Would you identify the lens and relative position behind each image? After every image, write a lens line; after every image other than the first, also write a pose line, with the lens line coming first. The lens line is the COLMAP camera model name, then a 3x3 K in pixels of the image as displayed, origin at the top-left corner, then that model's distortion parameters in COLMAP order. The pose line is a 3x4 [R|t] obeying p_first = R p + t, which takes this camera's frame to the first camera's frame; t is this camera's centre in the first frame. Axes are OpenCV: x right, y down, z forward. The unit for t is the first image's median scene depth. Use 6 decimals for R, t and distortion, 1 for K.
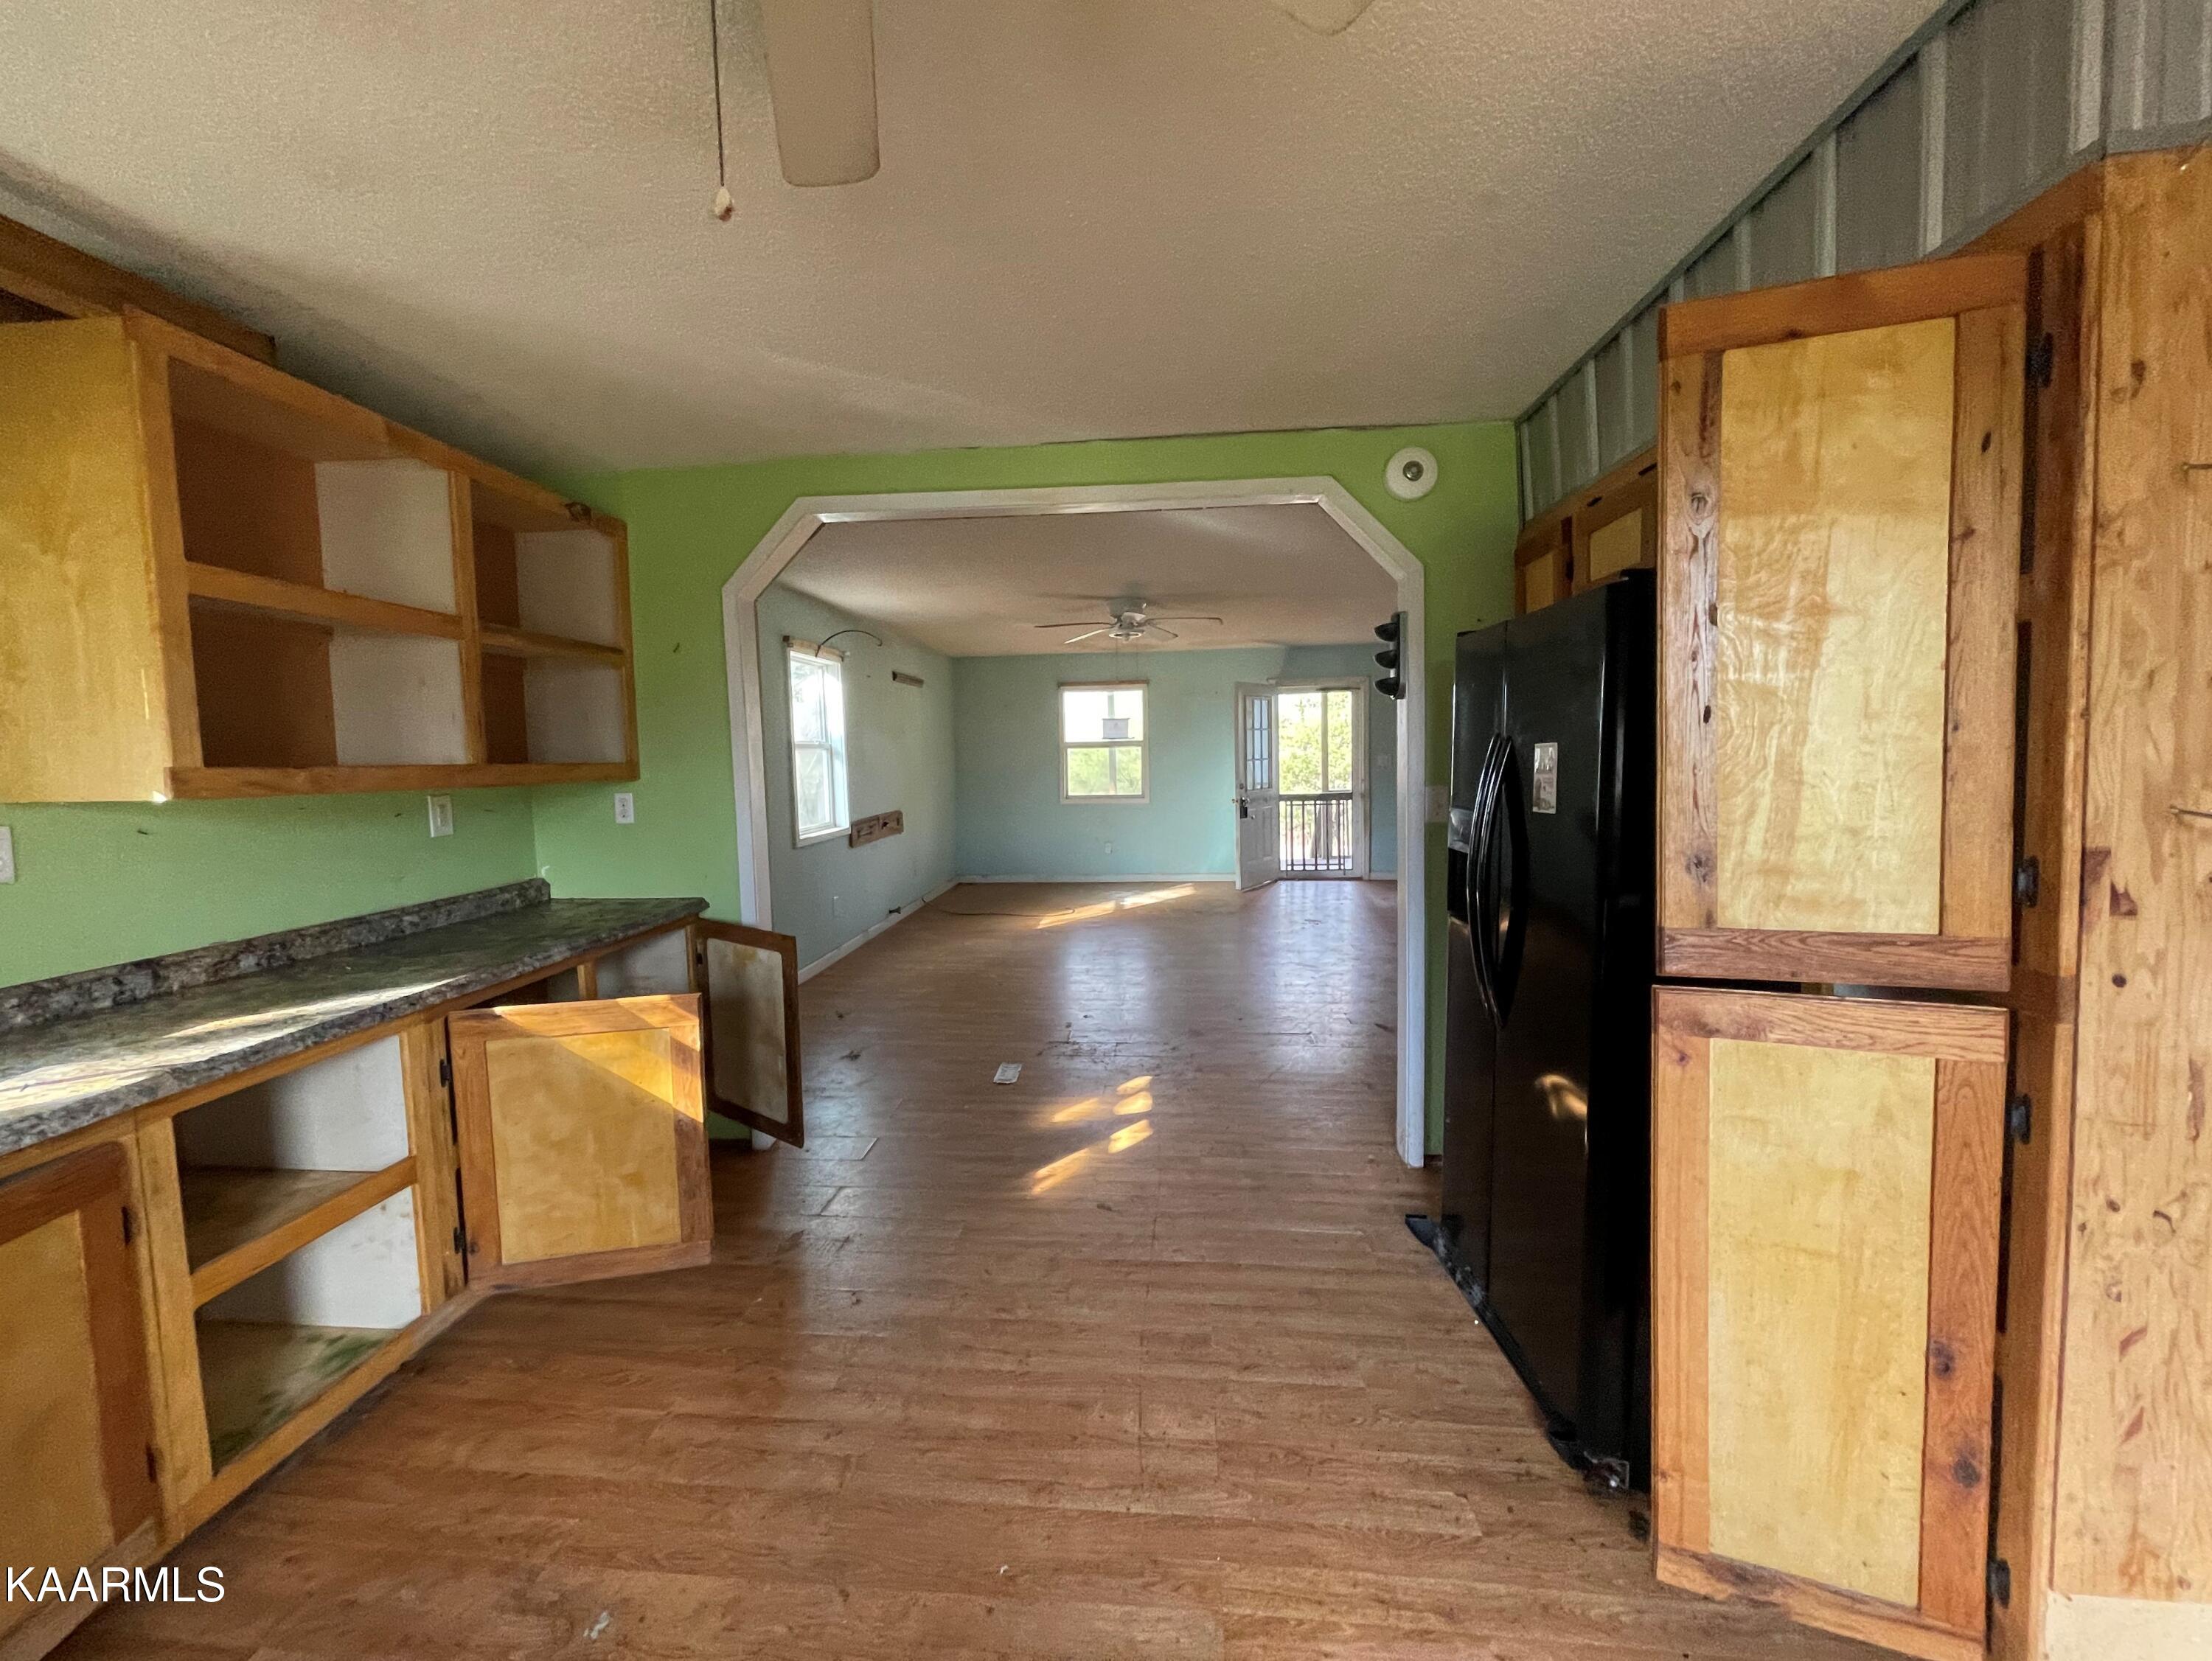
lens RADIAL K [[888.2, 0, 1098.7], [0, 888.2, 817.3], [0, 0, 1]] dist [0.000285, 0.000020]
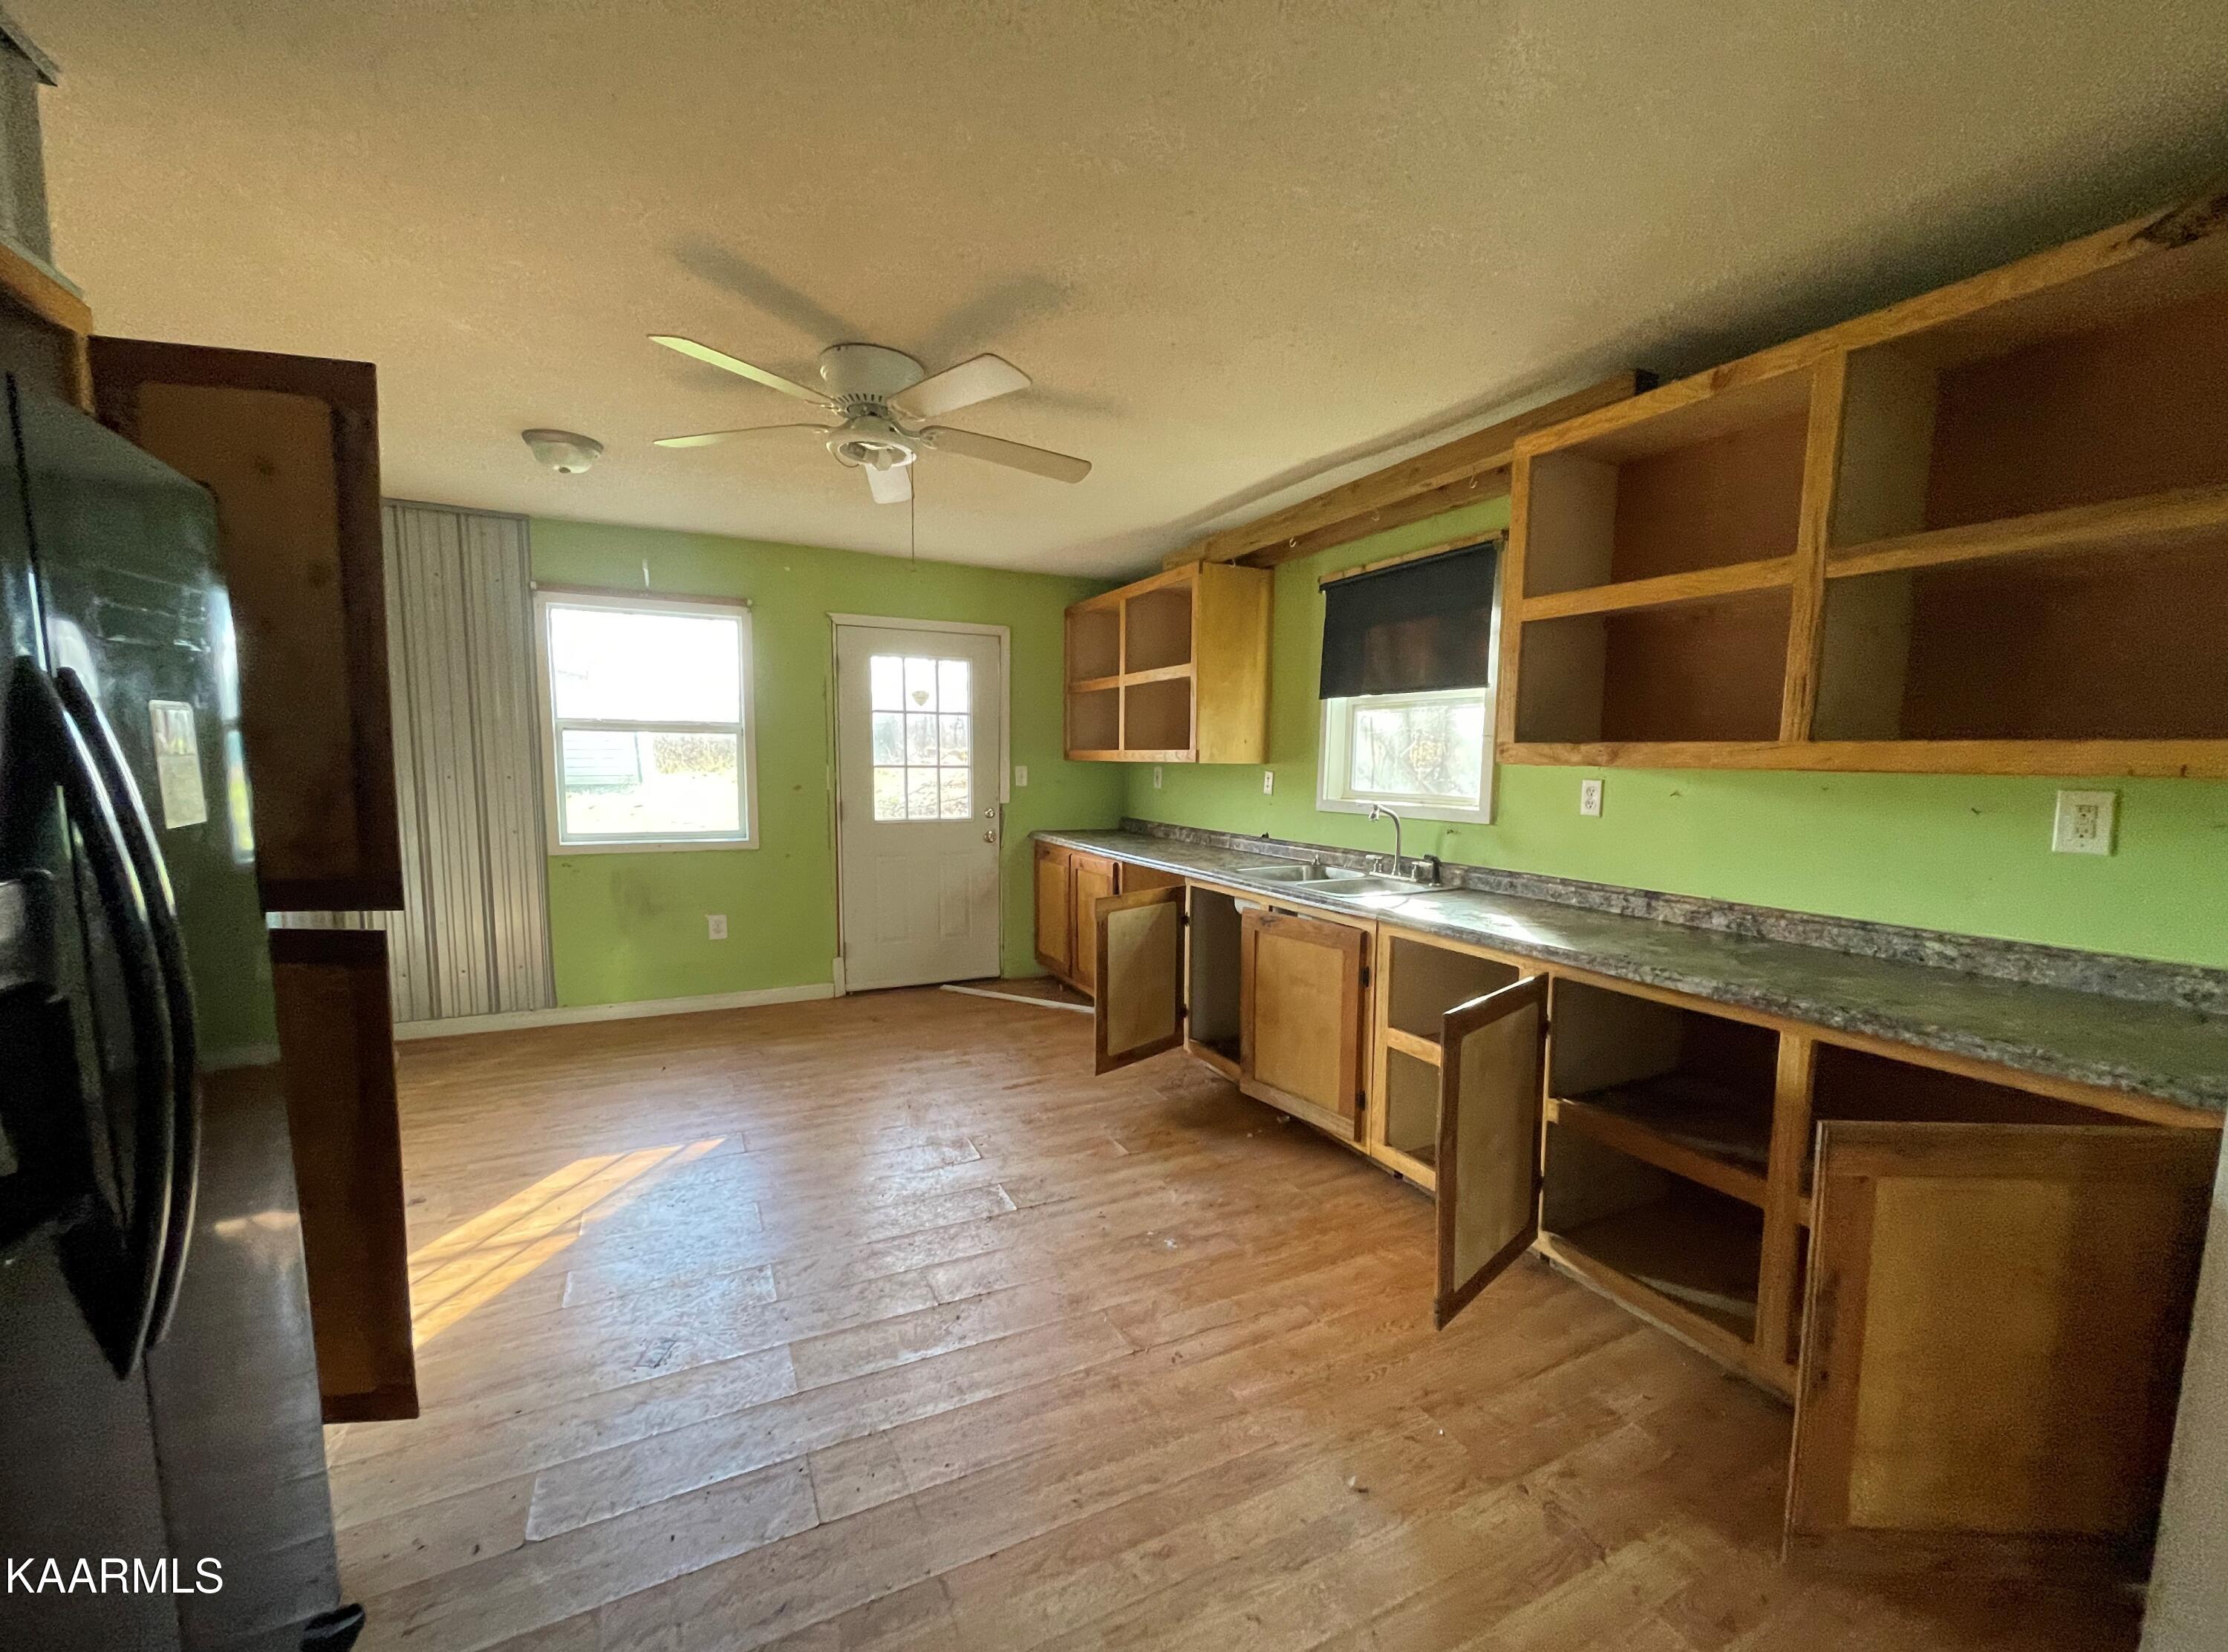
lens RADIAL K [[938.3, 0, 1117.5], [0, 938.3, 842.4], [0, 0, 1]] dist [0.012305, -0.002966]
pose [[-0.857485, 0.055876, -0.511465, 0.282983], [-0.033575, 0.985890, 0.163996, -0.102504], [0.513412, 0.157796, -0.843510, 1.626097]]
